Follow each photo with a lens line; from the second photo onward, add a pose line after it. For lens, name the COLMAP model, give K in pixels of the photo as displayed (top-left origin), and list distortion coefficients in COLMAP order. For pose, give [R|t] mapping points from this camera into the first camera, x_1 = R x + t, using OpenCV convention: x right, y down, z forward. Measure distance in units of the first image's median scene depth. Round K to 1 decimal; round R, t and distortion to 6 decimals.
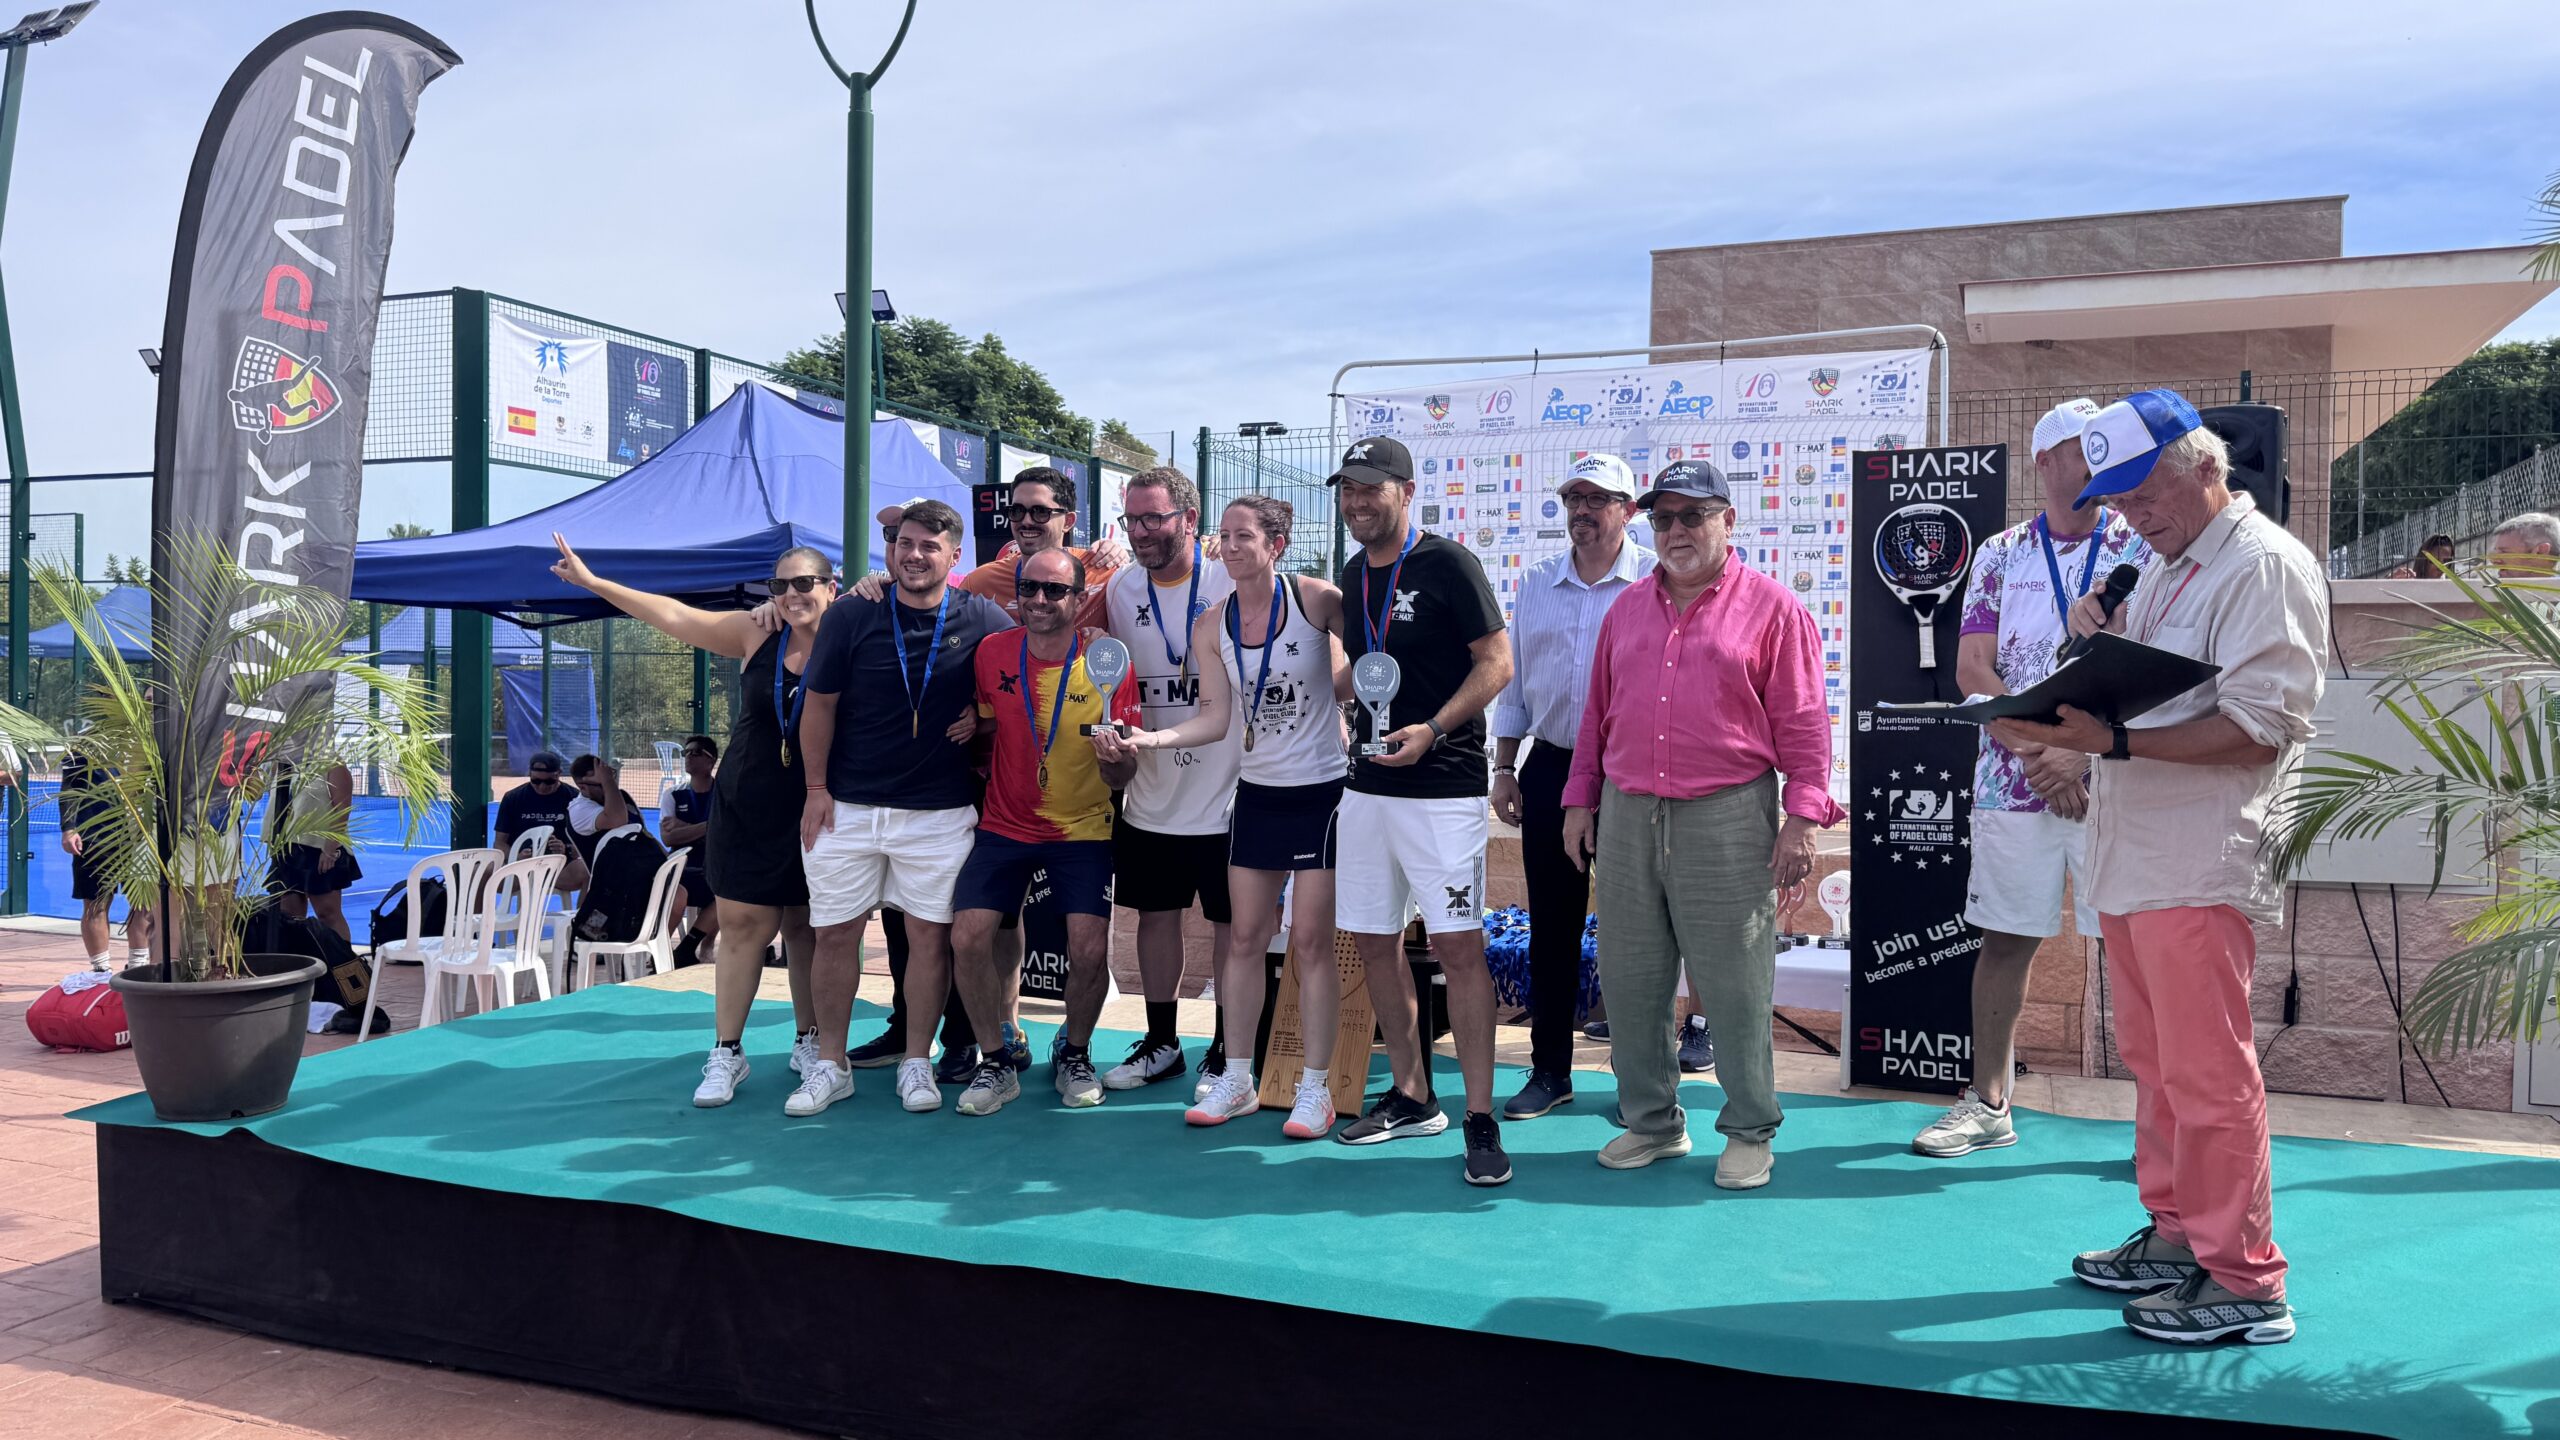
lens RADIAL K [[1801.1, 0, 1280.0], [0, 1801.1, 720.0], [0, 0, 1]] dist [0.212416, -0.502300]
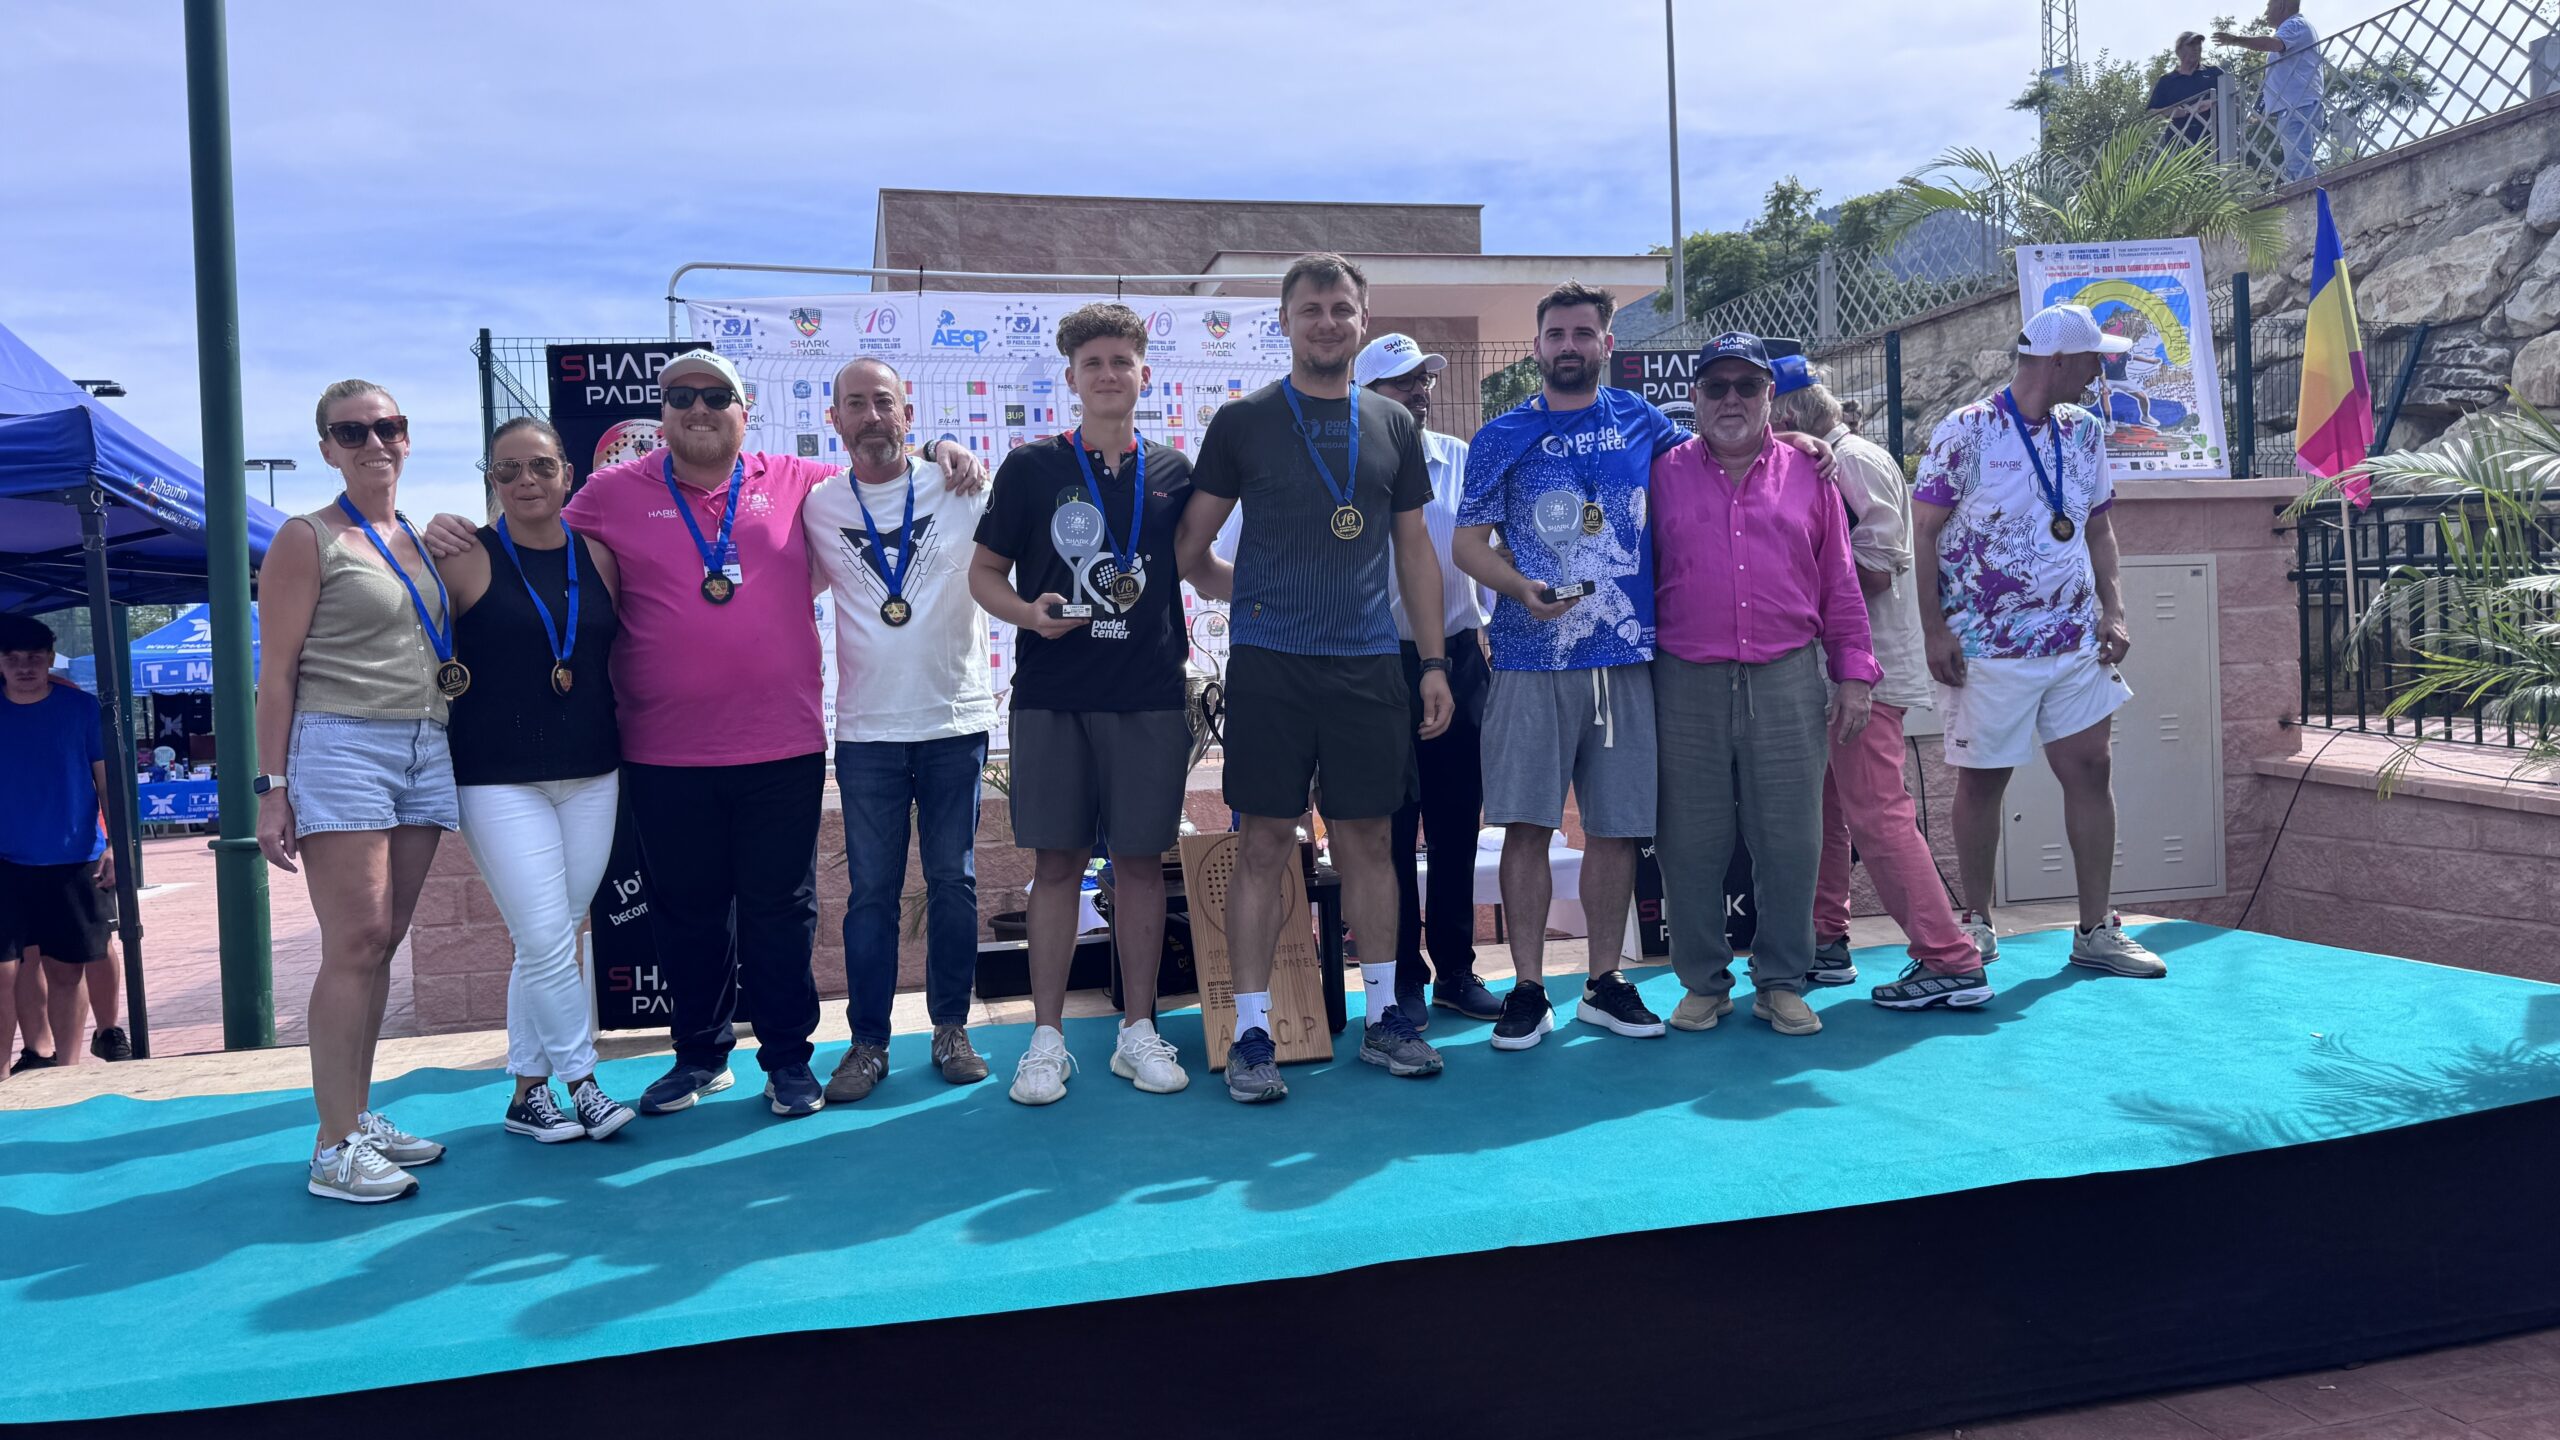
lens RADIAL K [[1795.9, 0, 1259.3], [0, 1795.9, 731.1], [0, 0, 1]] dist [0.137229, -0.208377]
pose [[0.802365, -0.061911, 0.593613, -0.269472], [0.061745, 0.997879, 0.020615, 0.020152], [-0.593631, 0.020112, 0.804486, 0.165320]]
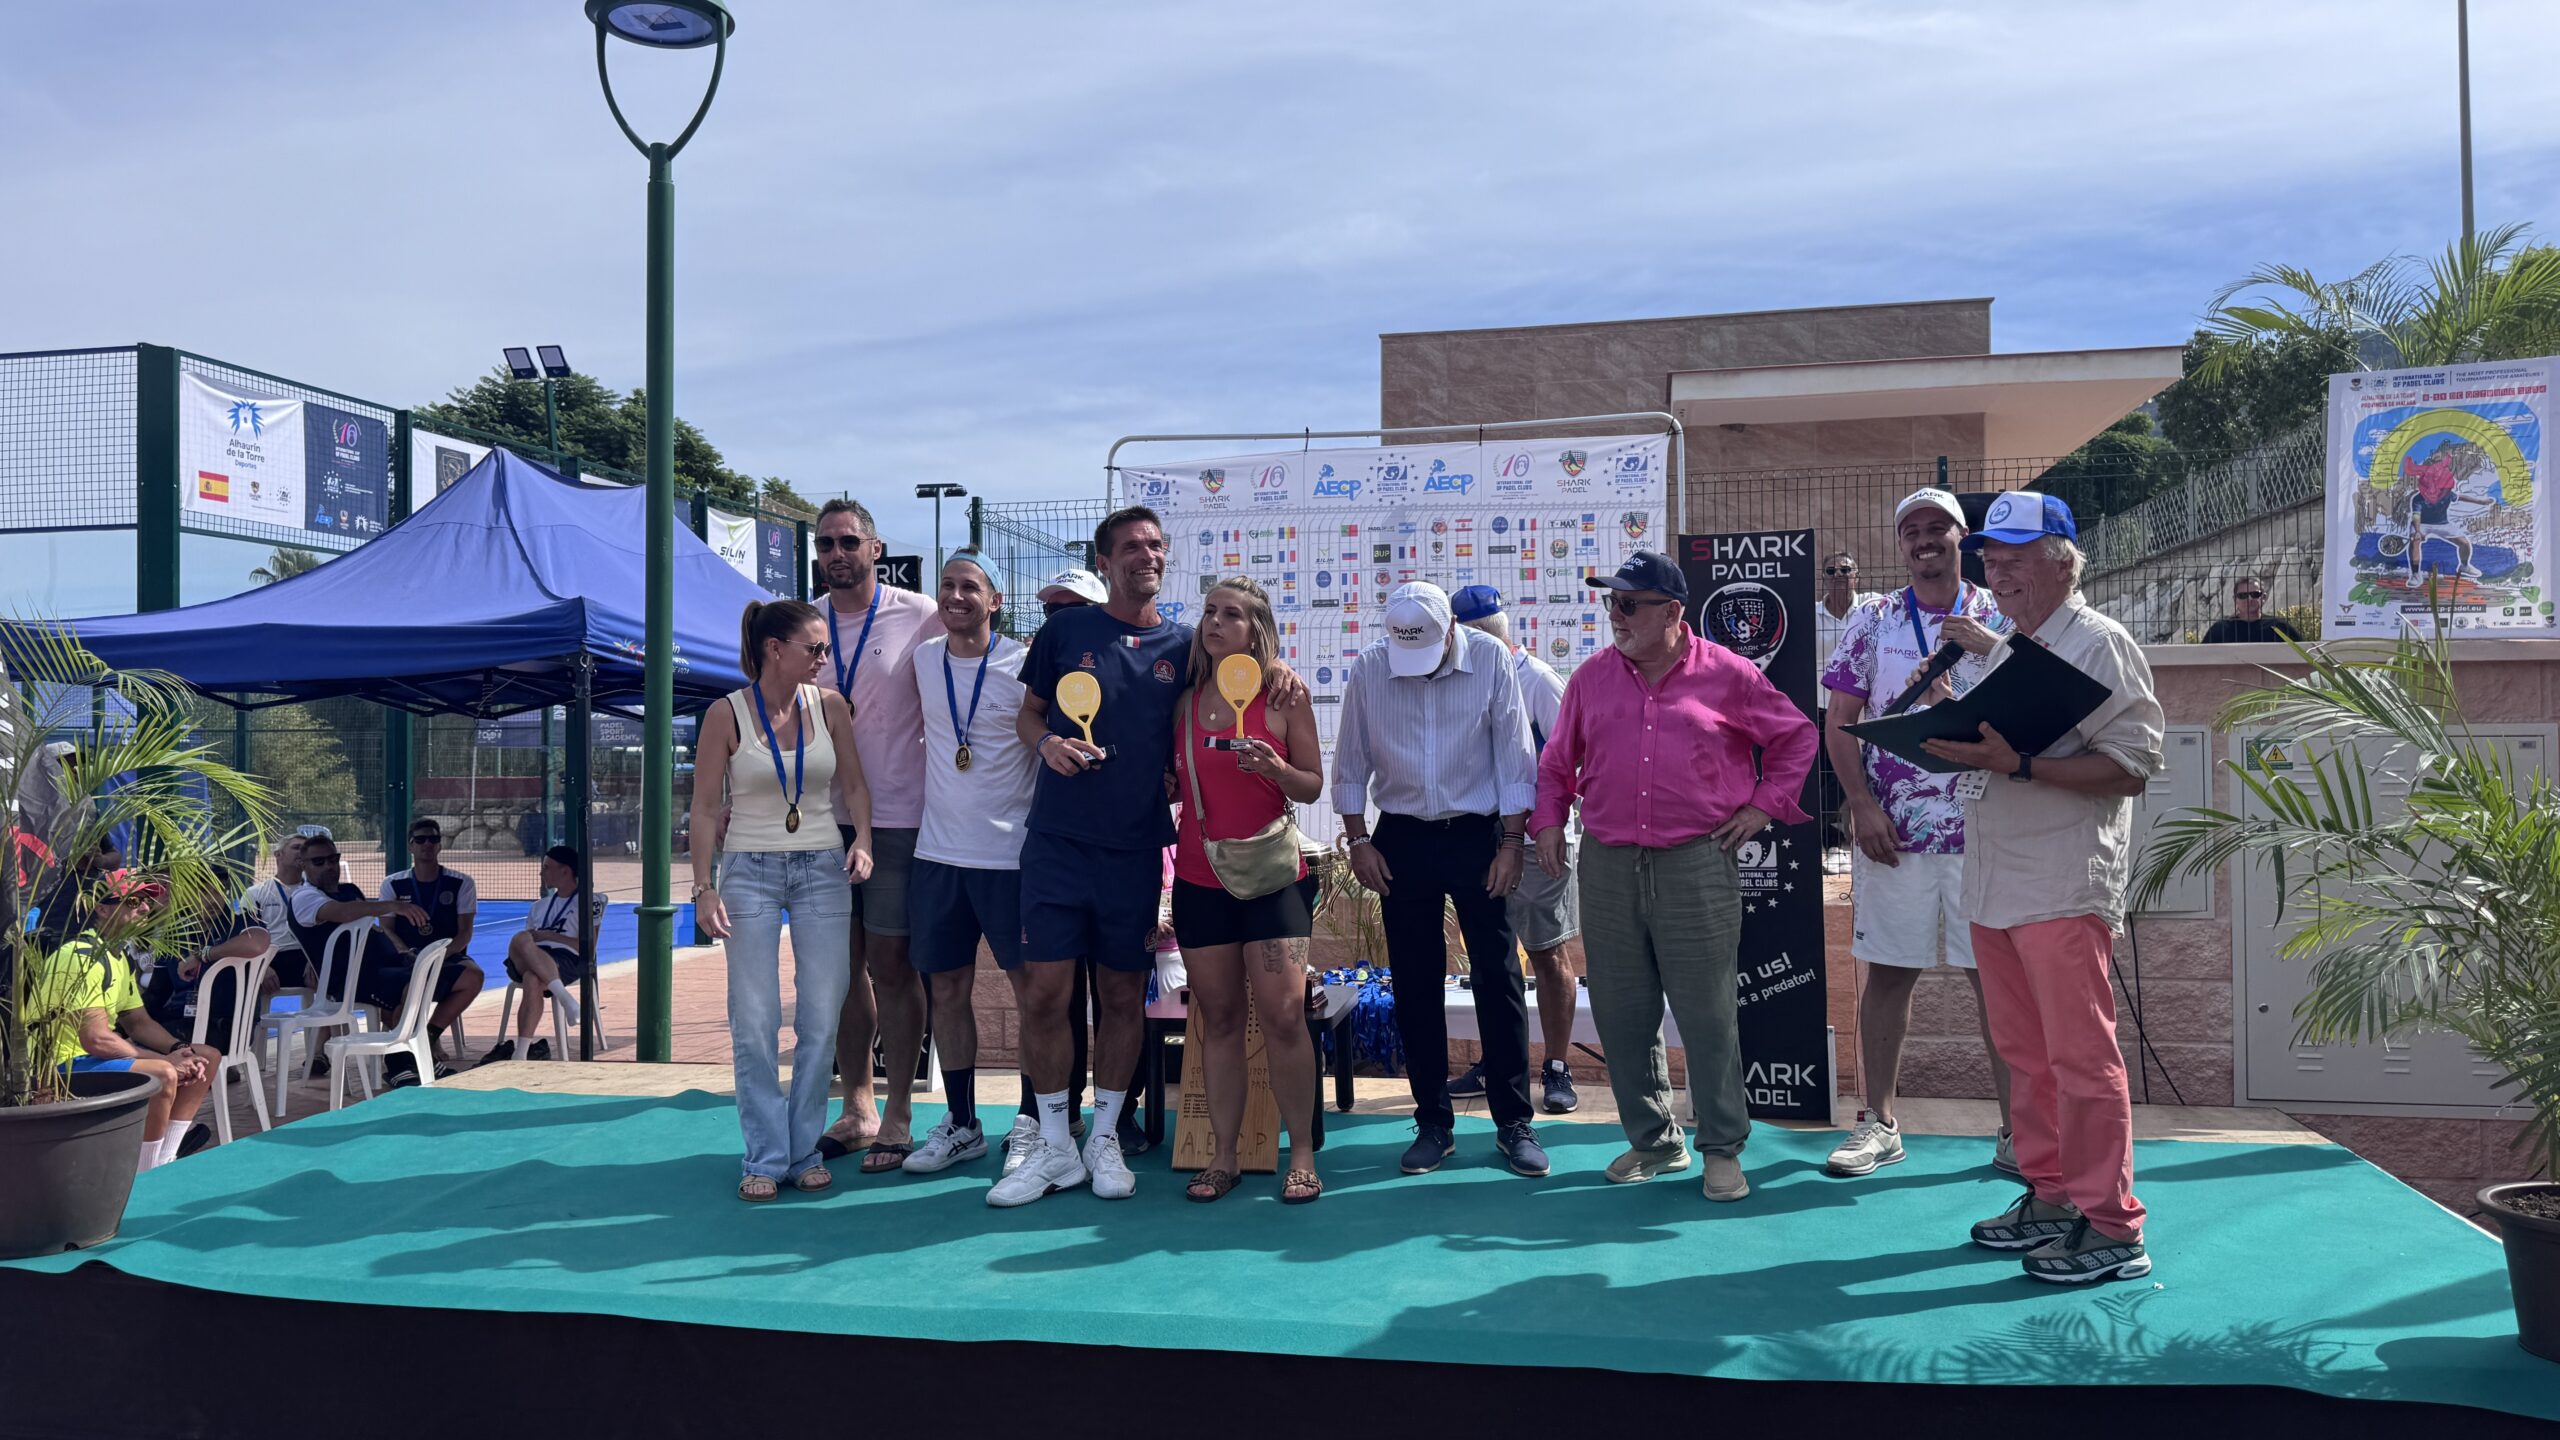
lens RADIAL K [[1795.9, 0, 1259.3], [0, 1795.9, 731.1], [0, 0, 1]] dist [0.137229, -0.208377]
pose [[0.982979, -0.018894, 0.182747, -0.076714], [0.023477, 0.999461, -0.022947, -0.005434], [-0.182214, 0.026847, 0.982892, -0.011183]]
